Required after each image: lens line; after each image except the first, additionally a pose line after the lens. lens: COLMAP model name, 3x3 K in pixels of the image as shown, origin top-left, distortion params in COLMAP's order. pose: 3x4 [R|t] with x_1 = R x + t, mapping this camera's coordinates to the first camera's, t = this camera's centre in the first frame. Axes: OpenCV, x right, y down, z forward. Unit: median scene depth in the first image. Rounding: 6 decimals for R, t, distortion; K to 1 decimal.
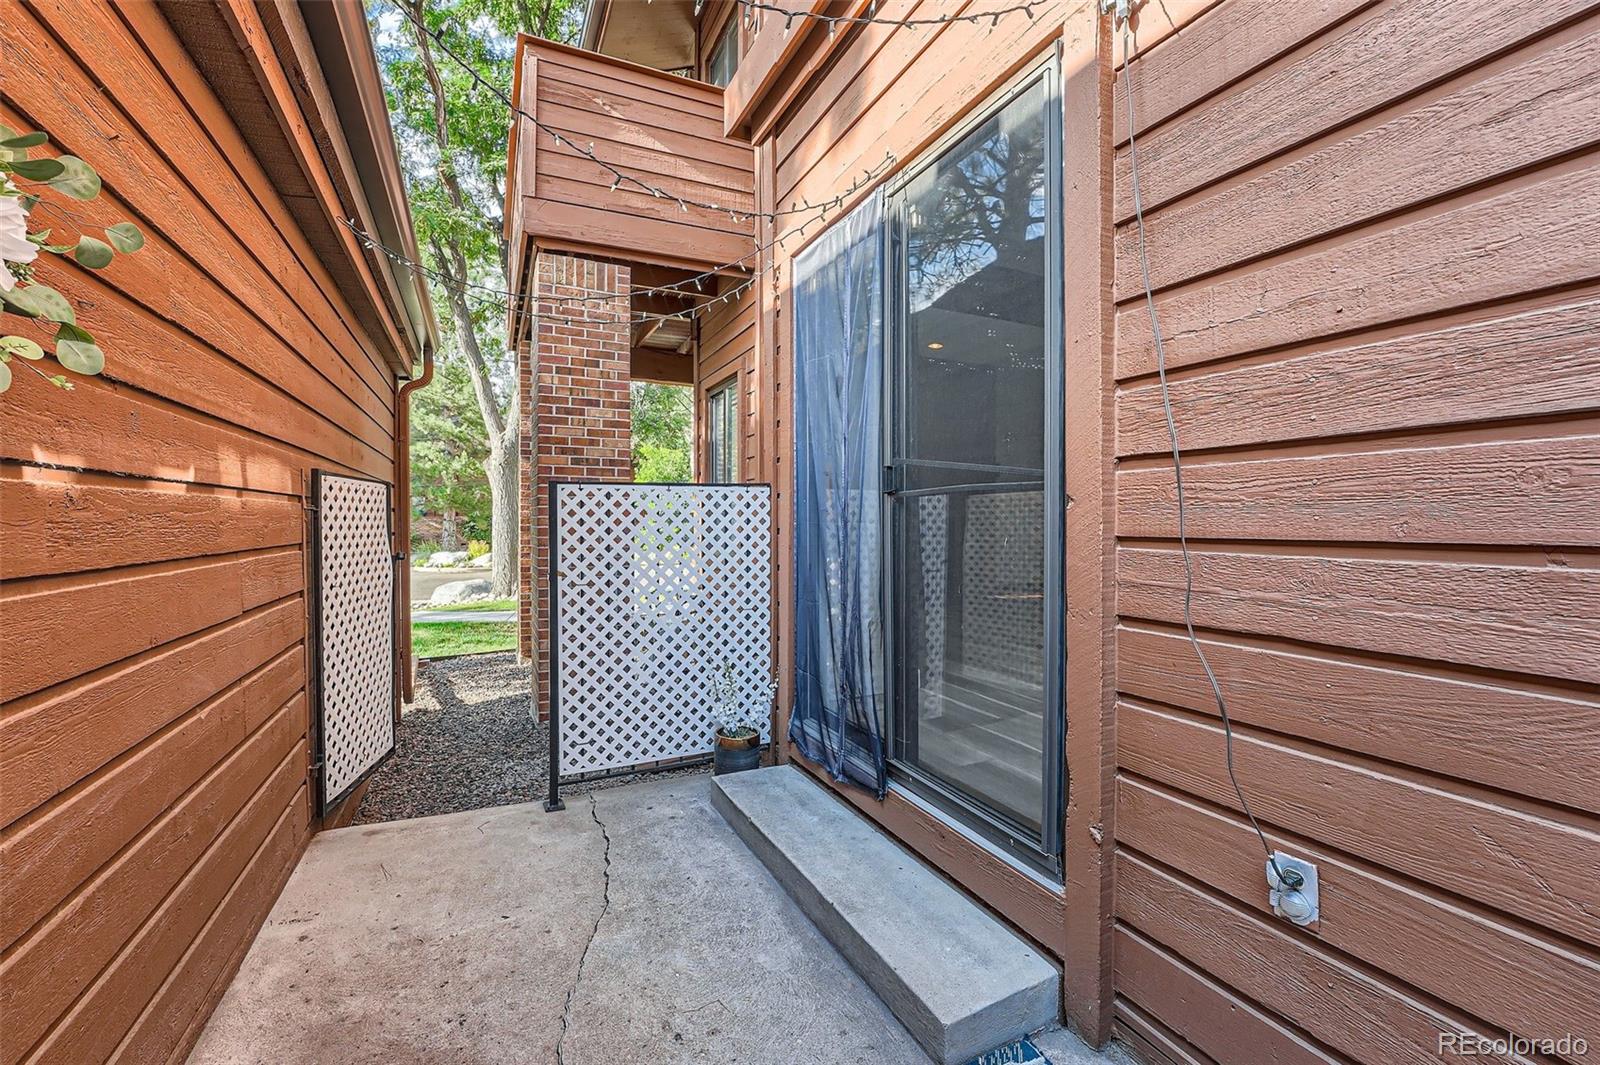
lens RADIAL K [[649.3, 0, 793.1], [0, 649.3, 524.3], [0, 0, 1]] dist [-0.015494, 0.002148]
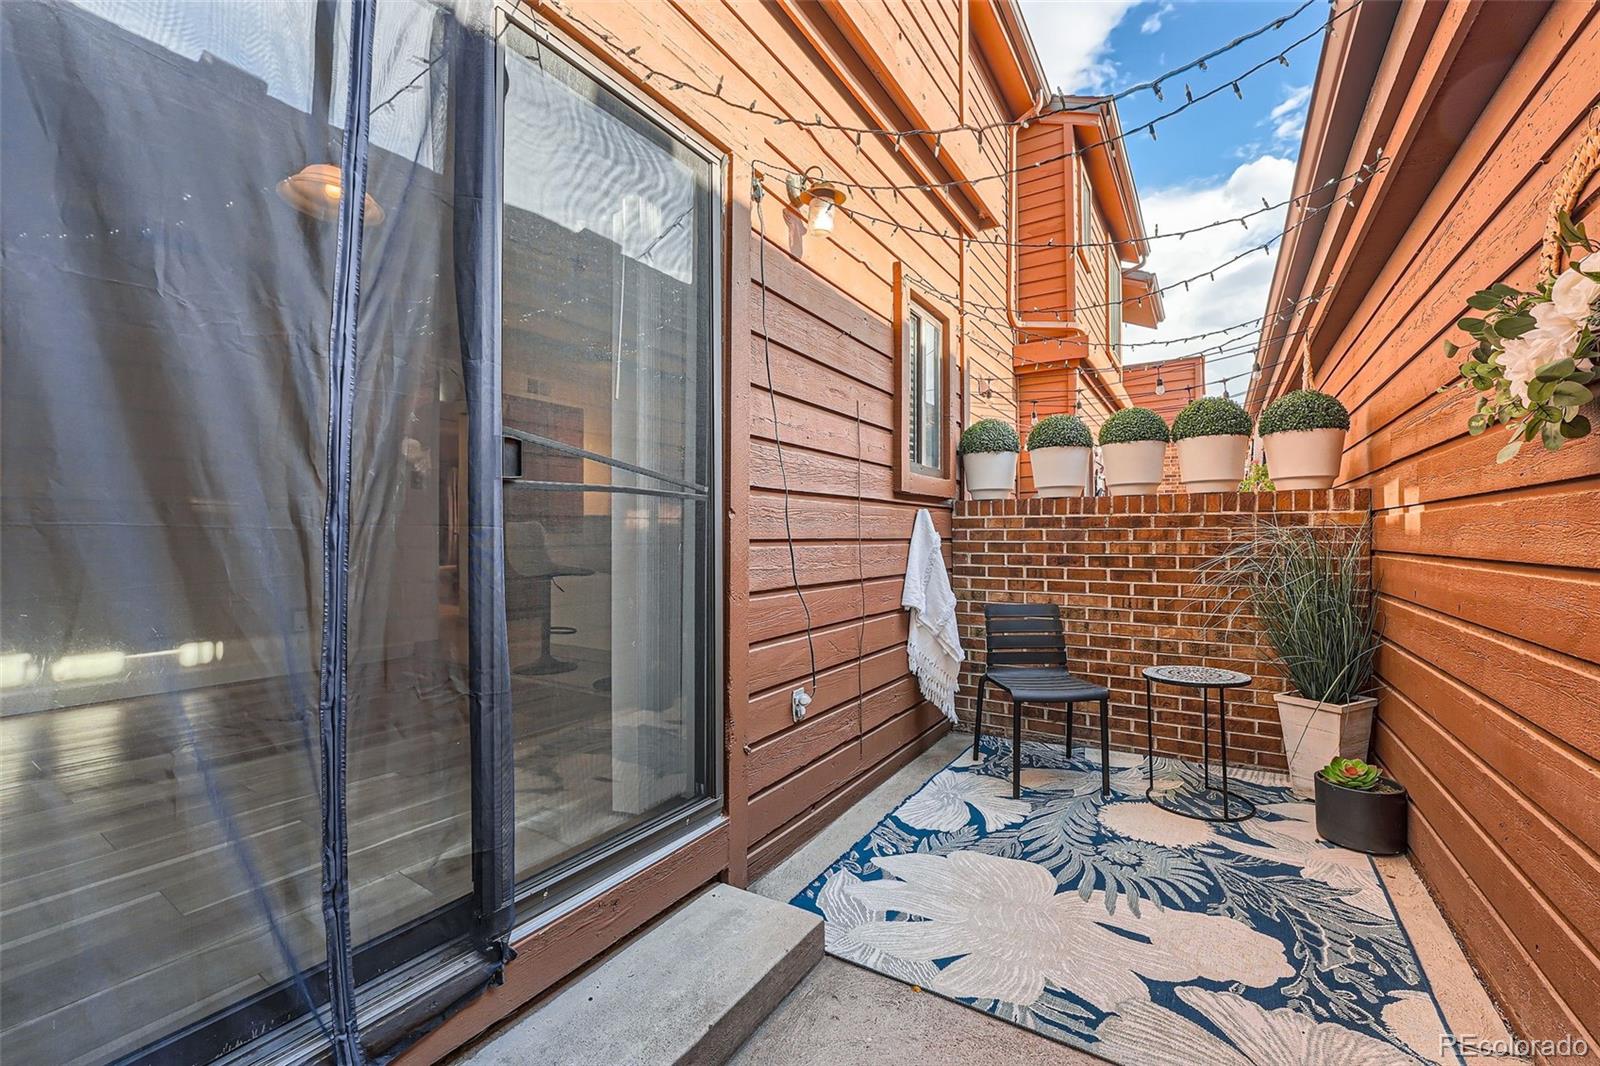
lens RADIAL K [[649.3, 0, 796.7], [0, 649.3, 533.4], [0, 0, 1]] dist [-0.015494, 0.002148]
pose [[-0.518048, 0.008222, 0.855312, -0.701889], [0.005800, 0.999965, -0.006100, 0.013966], [-0.855332, 0.001801, -0.518078, 1.420133]]
